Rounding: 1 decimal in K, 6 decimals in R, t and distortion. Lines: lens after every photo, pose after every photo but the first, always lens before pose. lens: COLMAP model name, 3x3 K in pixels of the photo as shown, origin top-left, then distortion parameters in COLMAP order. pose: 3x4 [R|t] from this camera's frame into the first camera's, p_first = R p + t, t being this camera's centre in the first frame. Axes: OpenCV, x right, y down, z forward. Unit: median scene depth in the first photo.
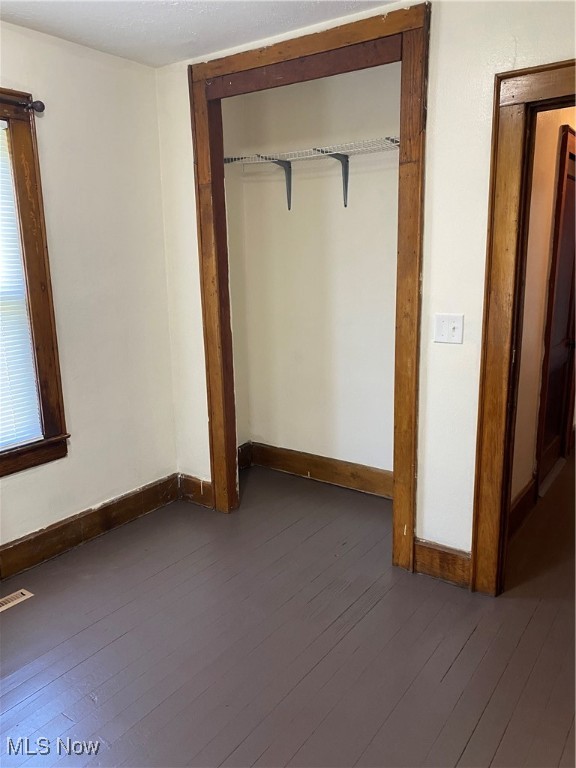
lens RADIAL K [[579.1, 0, 316.4], [0, 579.1, 382.6], [0, 0, 1]] dist [0.011421, -0.026388]
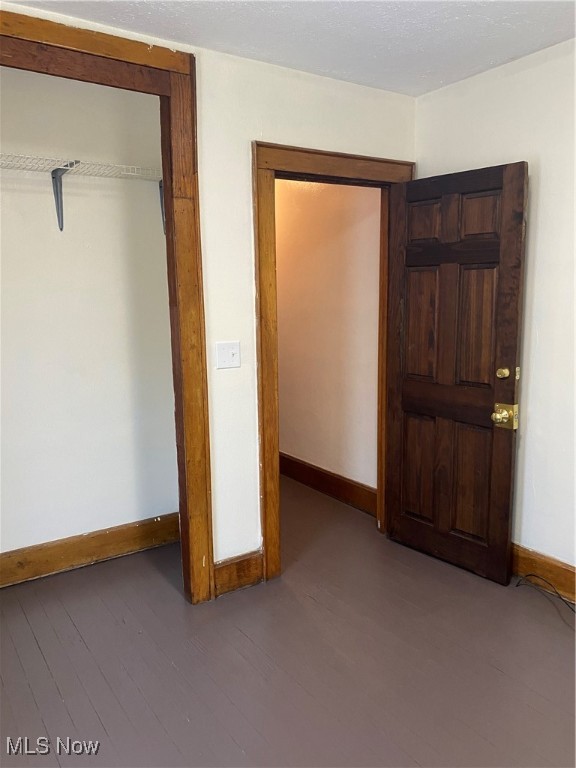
lens RADIAL K [[579.1, 0, 289.8], [0, 579.1, 381.4], [0, 0, 1]] dist [0.011421, -0.026388]
pose [[0.365890, -0.135034, 0.920809, -0.730152], [0.201960, 0.977360, 0.063076, -0.087885], [-0.908480, 0.162888, 0.384878, 0.472229]]
